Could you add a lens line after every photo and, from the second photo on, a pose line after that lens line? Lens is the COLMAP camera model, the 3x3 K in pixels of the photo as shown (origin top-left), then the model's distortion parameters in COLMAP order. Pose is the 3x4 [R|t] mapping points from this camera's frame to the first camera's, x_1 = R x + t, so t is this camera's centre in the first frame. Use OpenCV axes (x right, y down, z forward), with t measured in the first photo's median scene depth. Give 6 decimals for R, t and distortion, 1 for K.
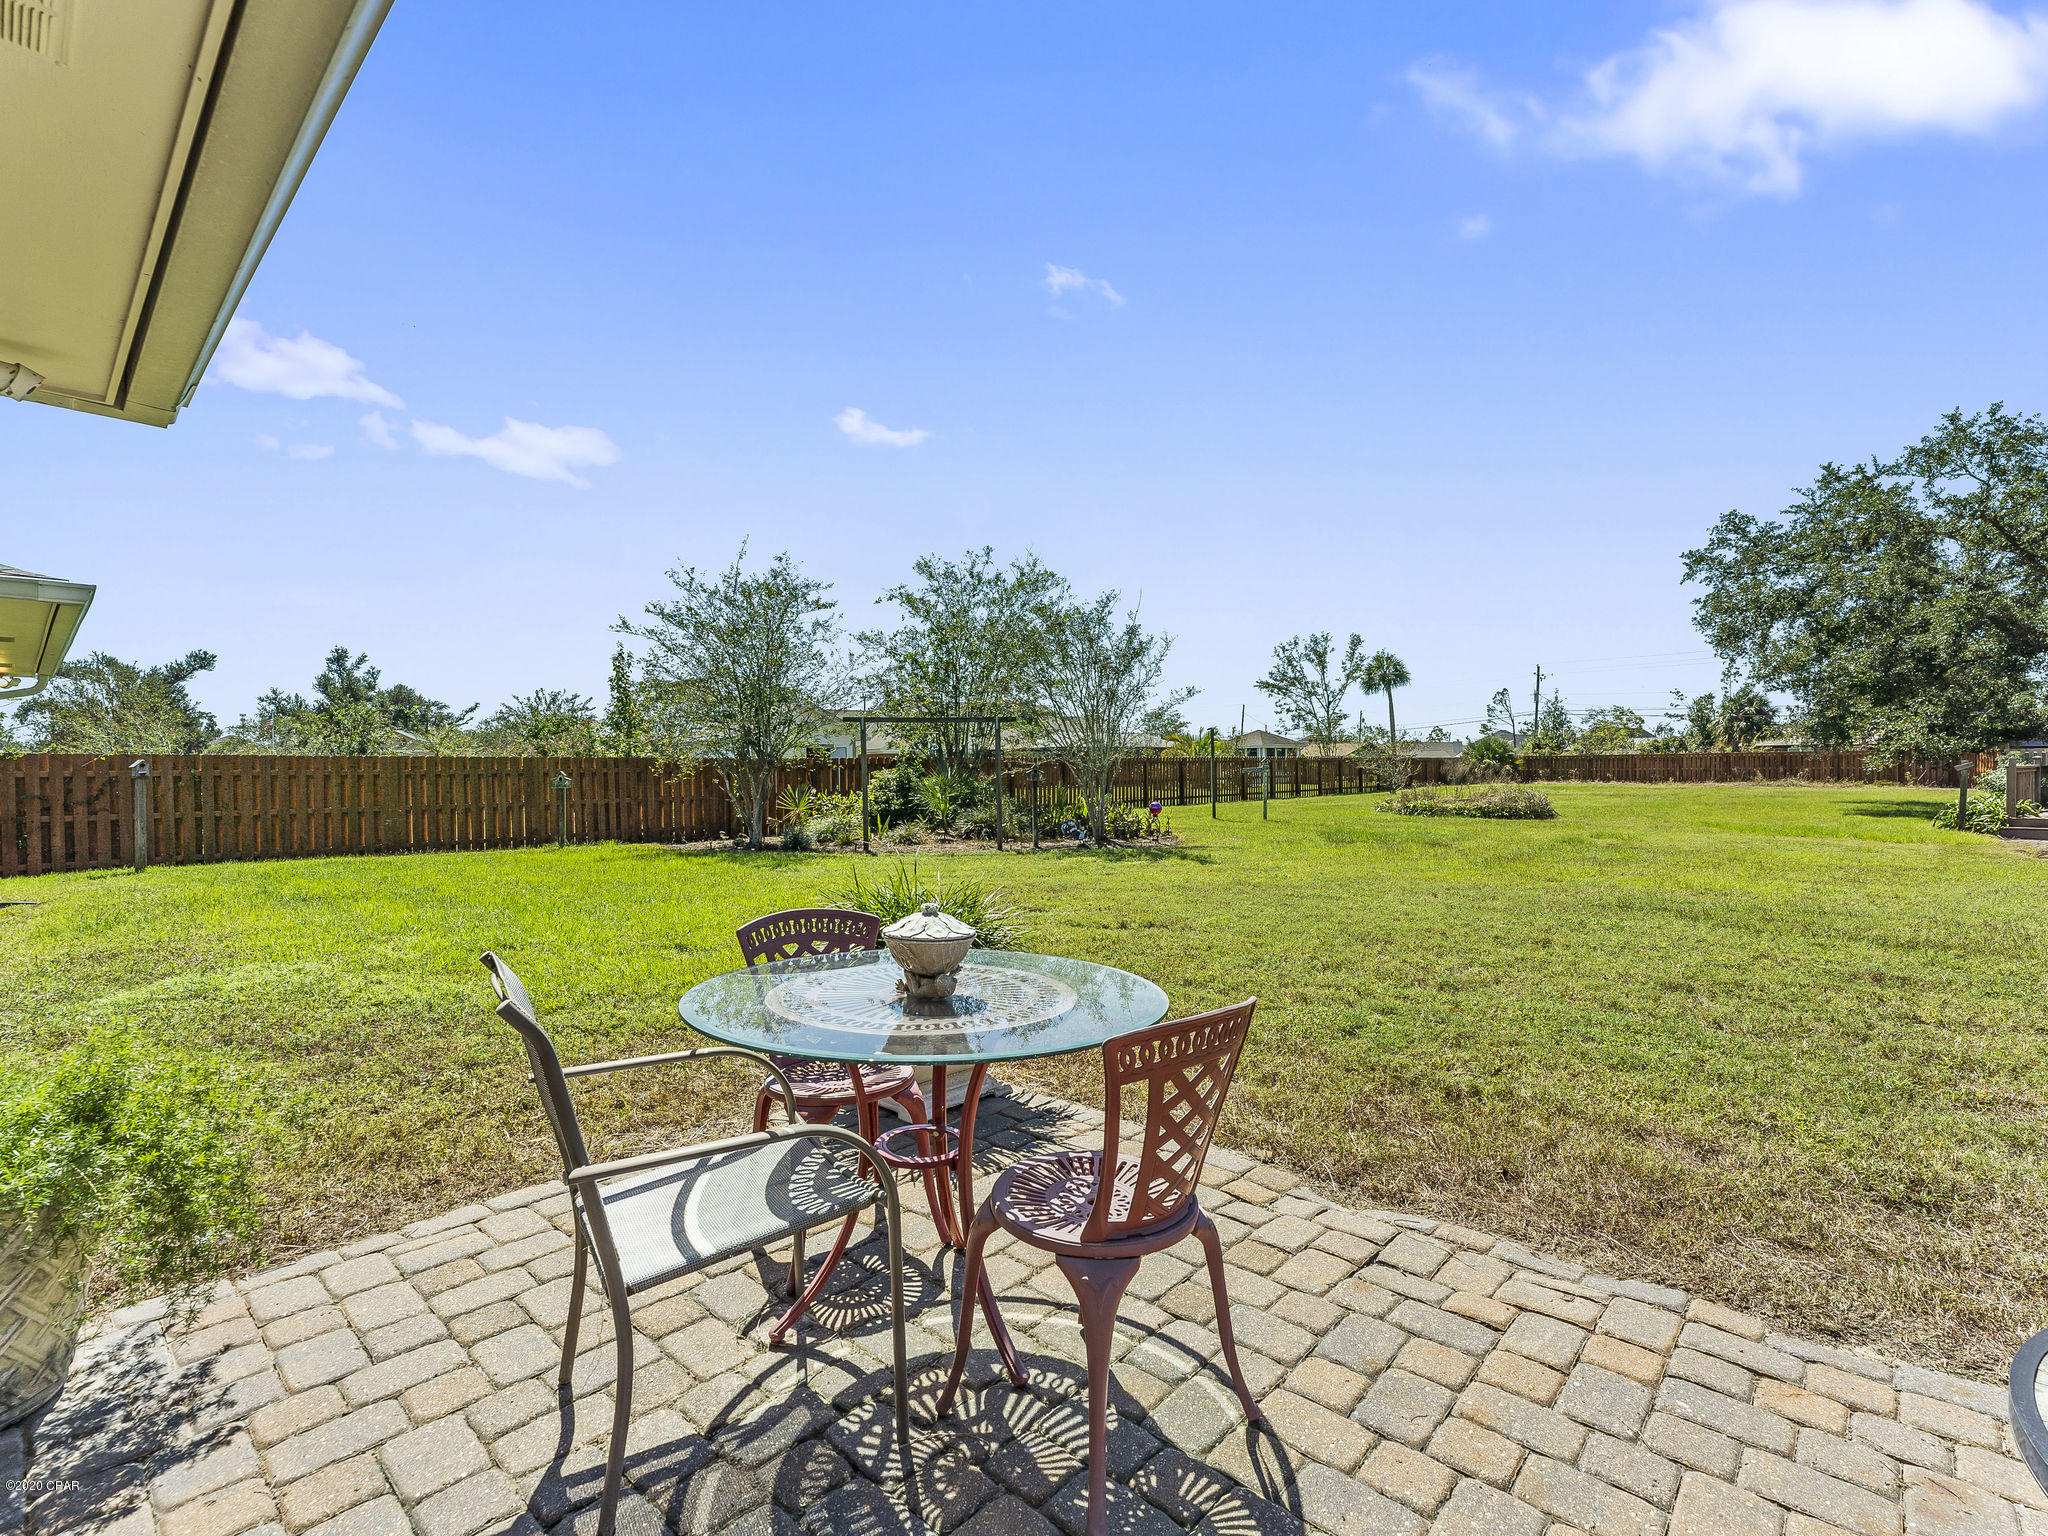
lens RADIAL K [[929.2, 0, 1020.8], [0, 929.2, 771.4], [0, 0, 1]] dist [-0.001015, 0.000250]
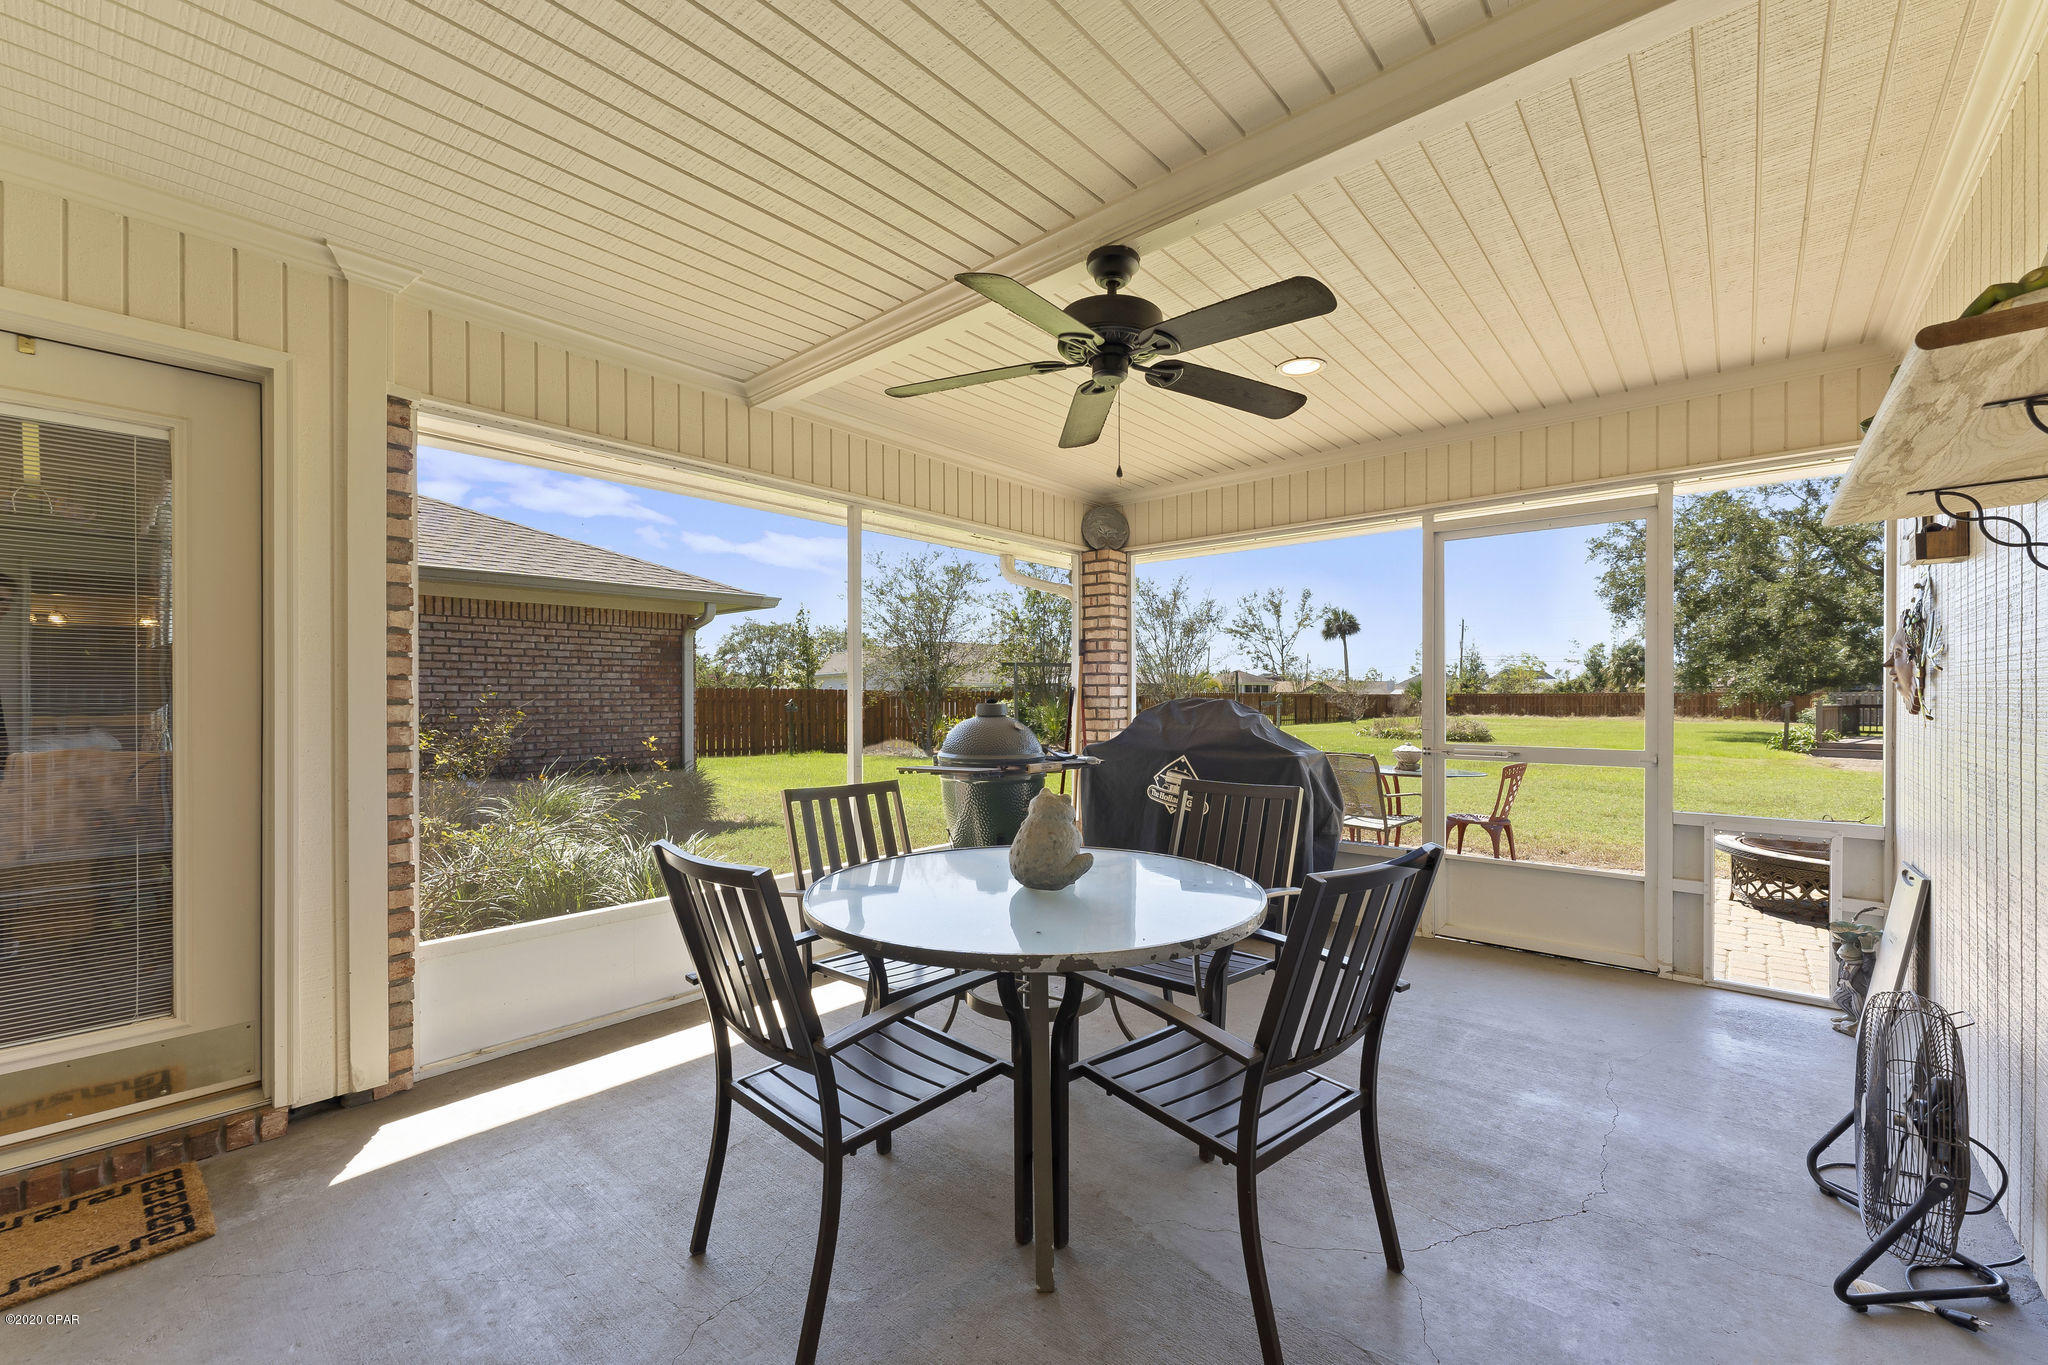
lens RADIAL K [[816.3, 0, 1032.2], [0, 816.3, 699.8], [0, 0, 1]] dist [-0.001337, -0.000246]
pose [[0.999473, 0.009514, 0.031032, -0.103729], [-0.009401, 0.999949, -0.003802, 0.001235], [-0.031067, 0.003508, 0.999511, -0.125140]]
